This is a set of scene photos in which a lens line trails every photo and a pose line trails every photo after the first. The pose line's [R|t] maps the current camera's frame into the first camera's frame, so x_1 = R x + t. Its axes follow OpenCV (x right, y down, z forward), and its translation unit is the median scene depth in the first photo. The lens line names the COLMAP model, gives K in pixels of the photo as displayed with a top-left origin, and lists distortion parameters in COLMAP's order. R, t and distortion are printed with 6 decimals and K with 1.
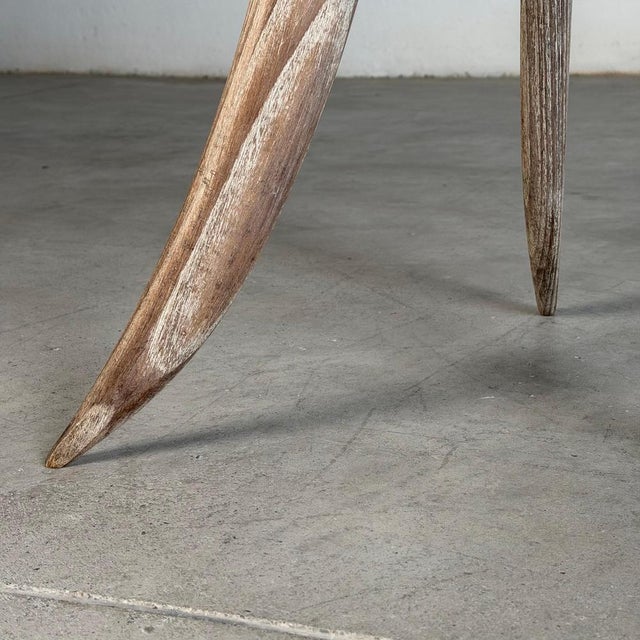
lens RADIAL K [[1188.6, 0, 320.0], [0, 1188.6, 320.0], [0, 0, 1]] dist [0.143556, -0.051989]
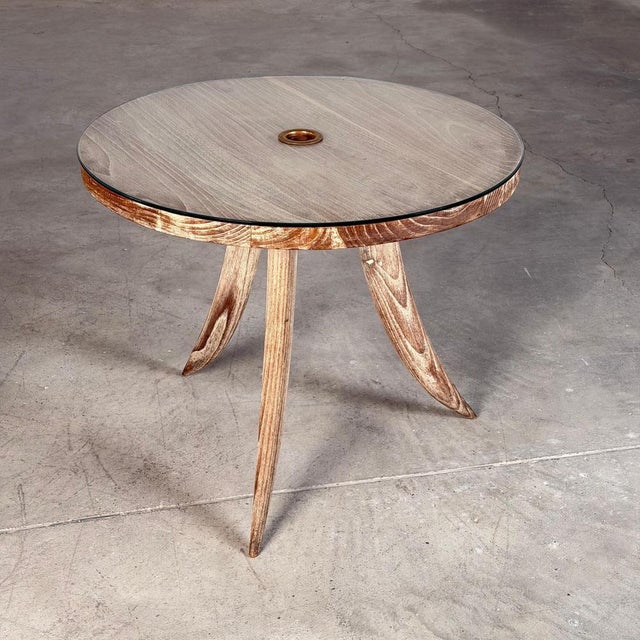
lens RADIAL K [[1090.2, 0, 320.0], [0, 1090.2, 320.0], [0, 0, 1]] dist [0.098939, -0.017717]
pose [[0.860982, -0.215255, 0.460842, -0.729647], [0.112767, 0.964270, 0.239721, -0.537347], [-0.495978, -0.154428, 0.854493, -0.911814]]
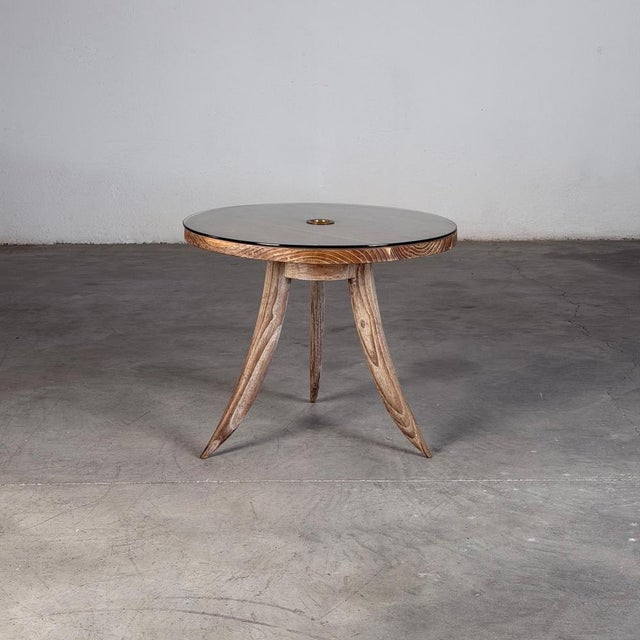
lens RADIAL K [[1048.6, 0, 320.0], [0, 1048.6, 320.0], [0, 0, 1]] dist [0.152653, -0.088555]
pose [[0.949948, -0.051179, 0.308186, -0.684972], [0.070579, 0.996143, -0.052128, -0.083320], [-0.304330, 0.071270, 0.949897, -1.736665]]
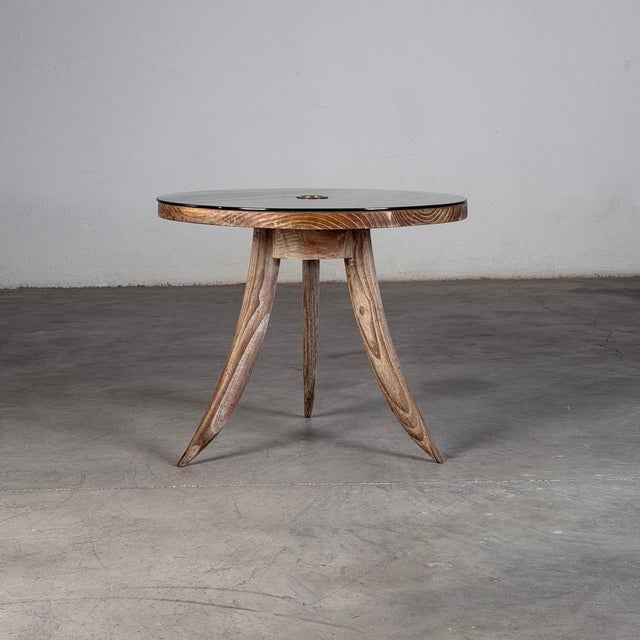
lens RADIAL K [[1188.6, 0, 320.0], [0, 1188.6, 320.0], [0, 0, 1]] dist [0.143556, -0.051989]
pose [[0.949990, -0.038411, 0.309910, -0.673486], [0.081827, 0.988349, -0.128334, 0.140650], [-0.301370, 0.147275, 0.942065, -1.707543]]
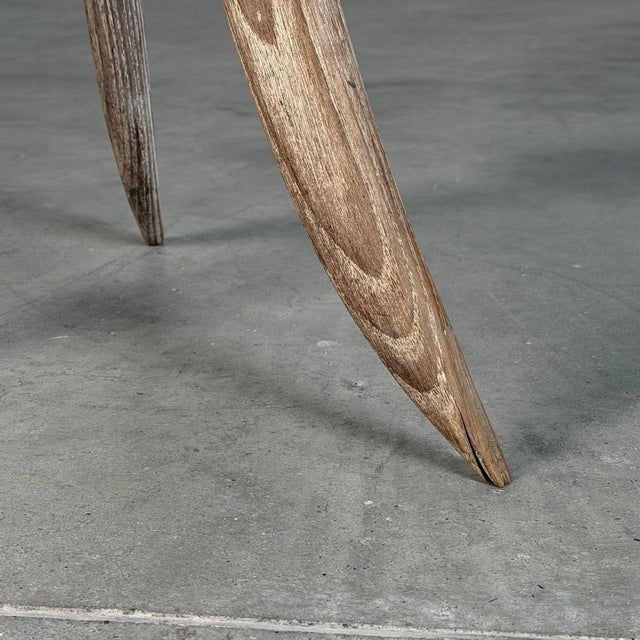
lens RADIAL K [[1429.5, 0, 318.6], [0, 1429.5, 378.5], [0, 0, 1]] dist [0.110745, 0.152361]
pose [[0.975970, -0.051148, 0.211816, 0.096671], [0.035796, 0.996489, 0.075690, 0.021646], [-0.214943, -0.066289, 0.974374, -0.055263]]
